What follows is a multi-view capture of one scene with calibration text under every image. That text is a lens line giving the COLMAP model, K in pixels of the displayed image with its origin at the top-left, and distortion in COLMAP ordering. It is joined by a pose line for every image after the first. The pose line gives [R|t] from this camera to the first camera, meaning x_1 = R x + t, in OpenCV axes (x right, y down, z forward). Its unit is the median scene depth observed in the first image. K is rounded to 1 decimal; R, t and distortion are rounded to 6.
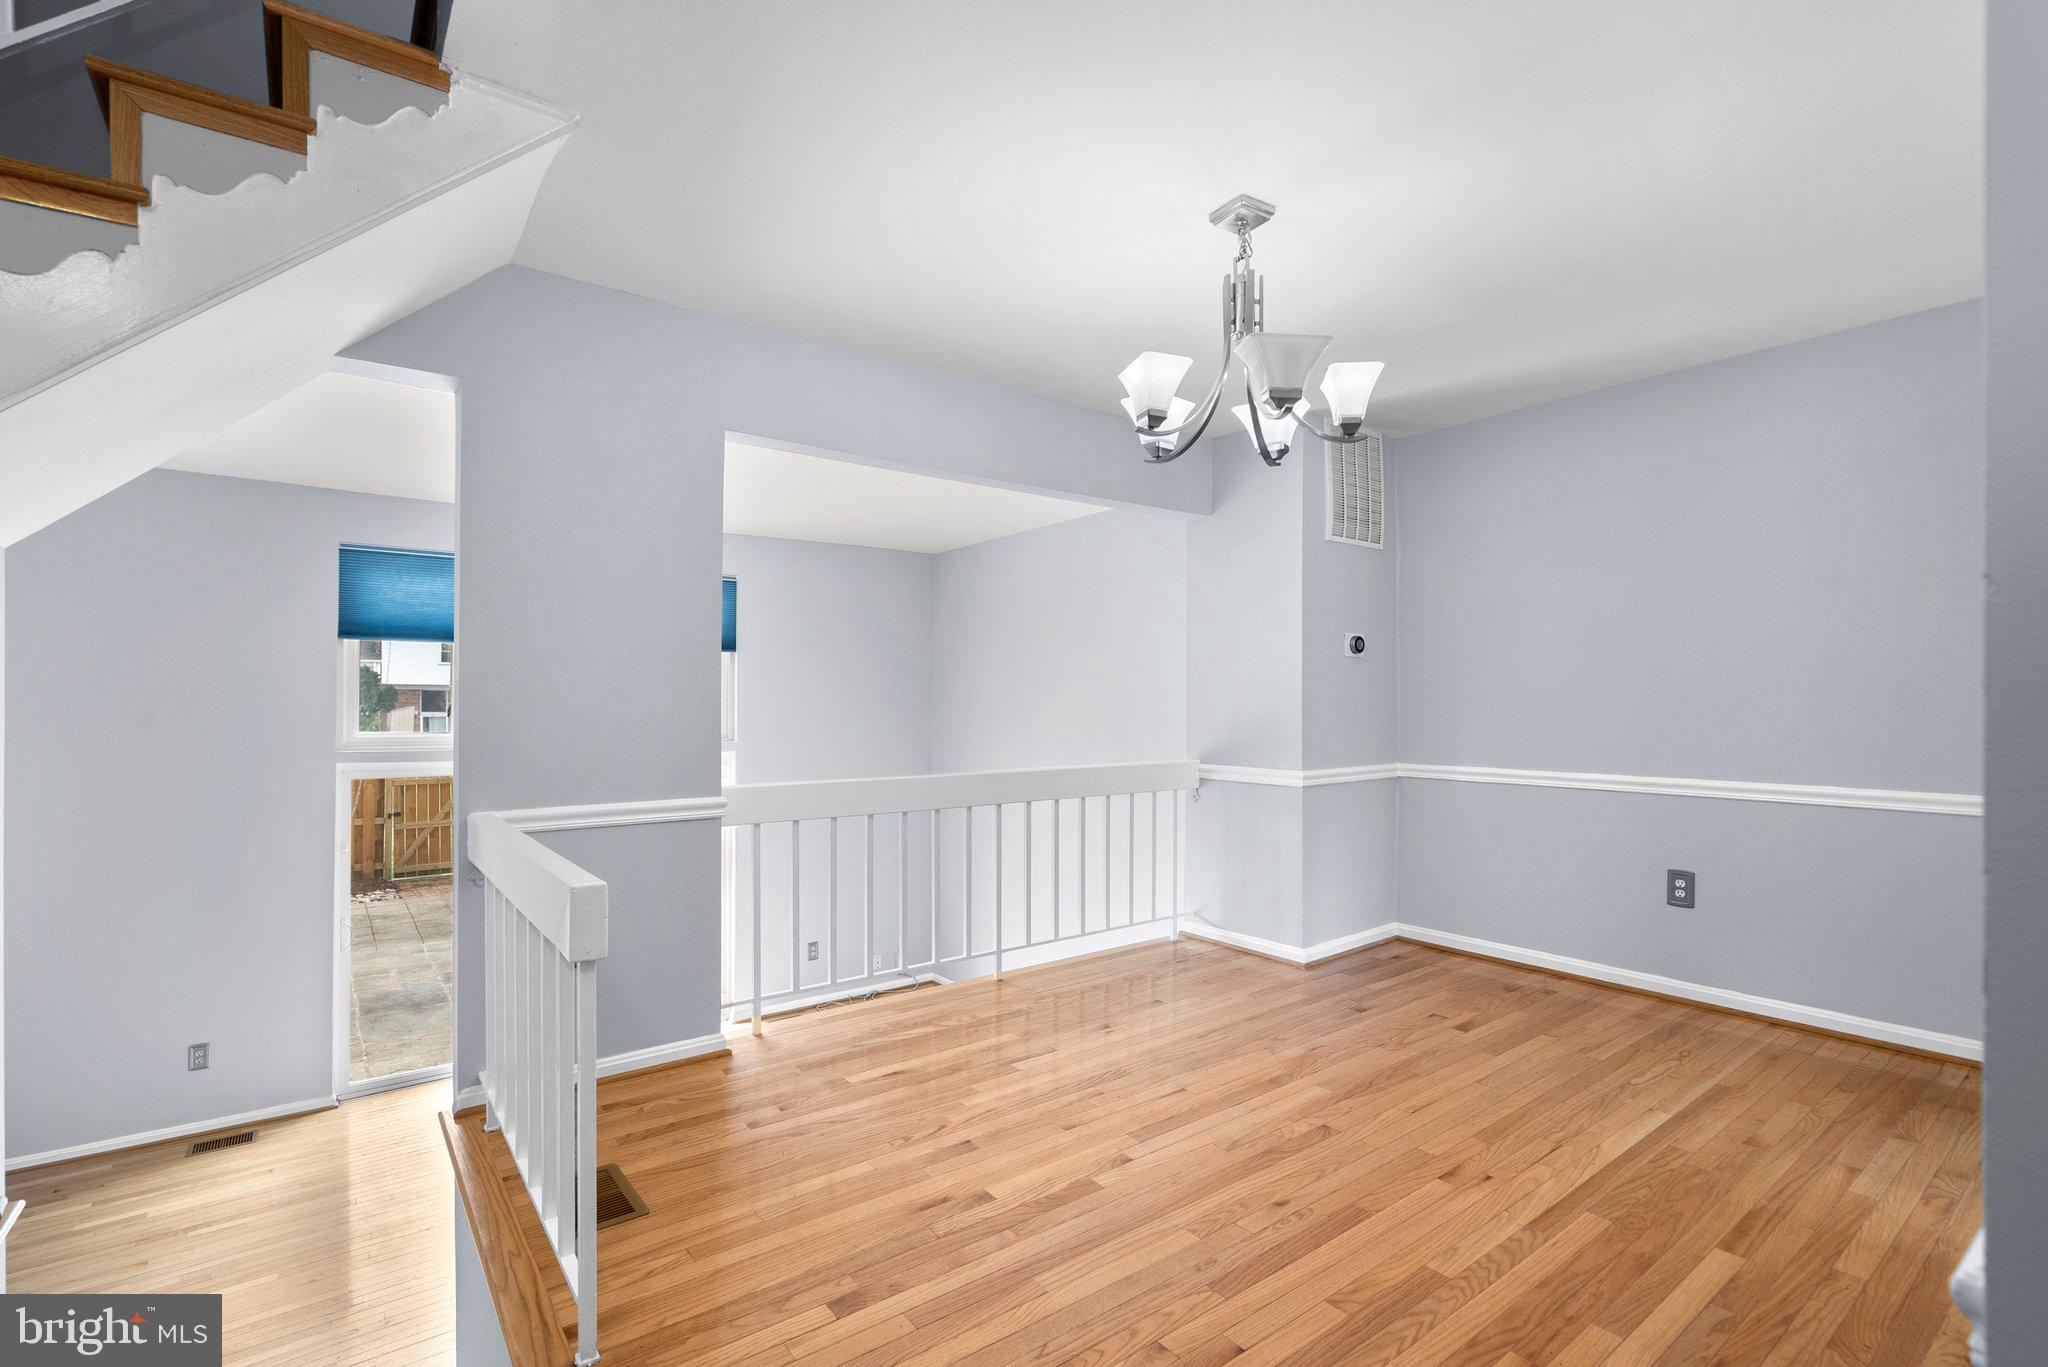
lens RADIAL K [[942.3, 0, 1024.3], [0, 942.3, 697.8], [0, 0, 1]] dist [-0.000621, 0.002983]
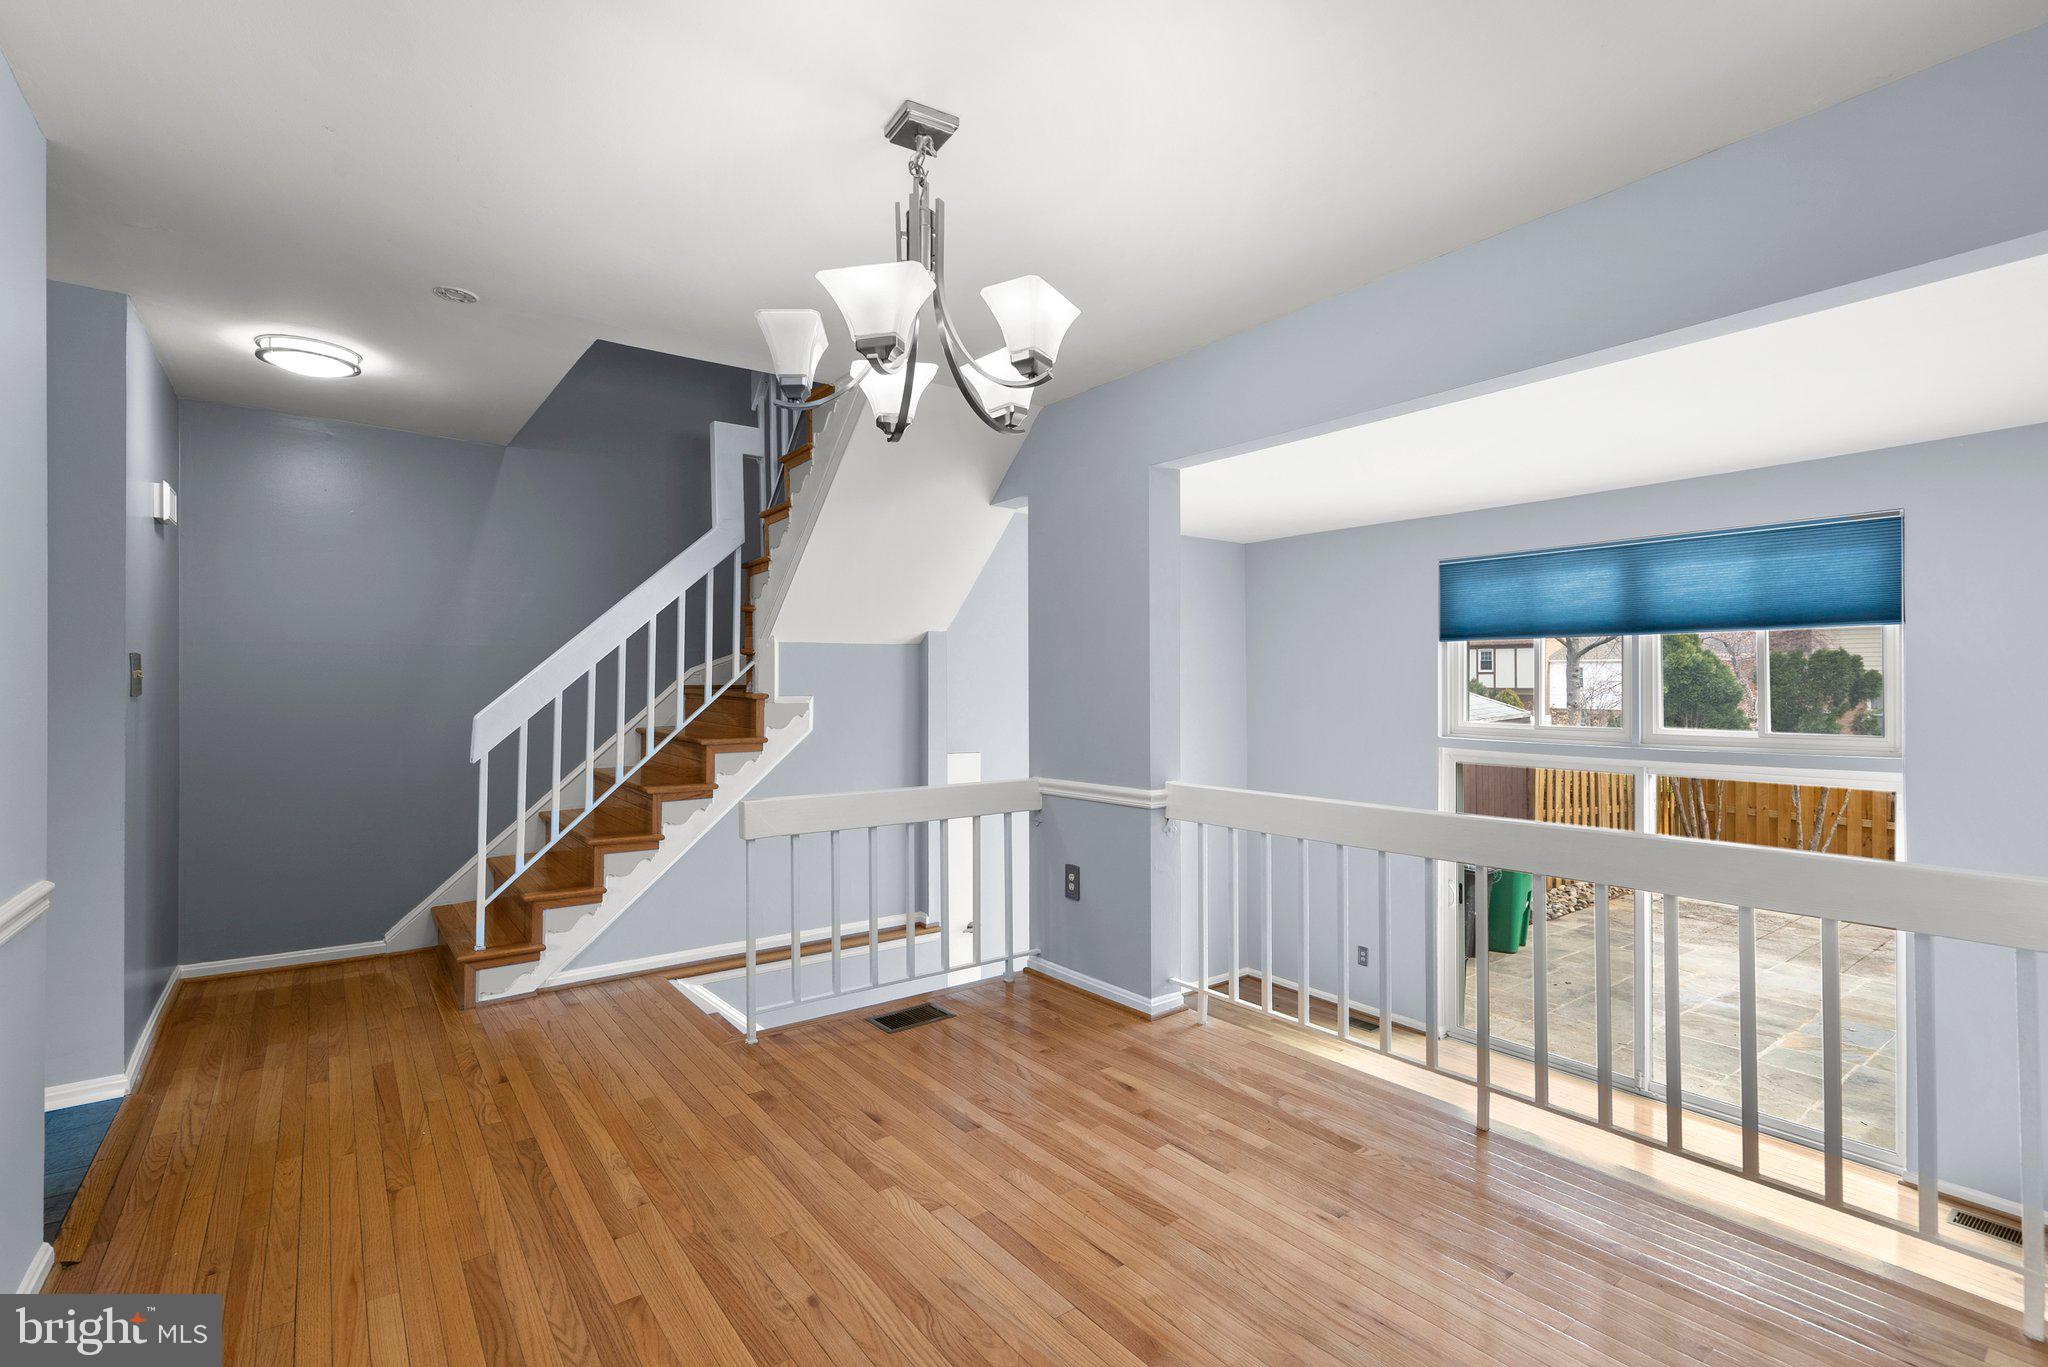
lens RADIAL K [[942.3, 0, 1016.8], [0, 942.3, 670.6], [0, 0, 1]] dist [-0.000621, 0.002983]
pose [[-0.010368, -0.013217, -0.999859, 0.649869], [0.008985, 0.999871, -0.013311, -0.021336], [0.999906, -0.009122, -0.010248, 0.675247]]
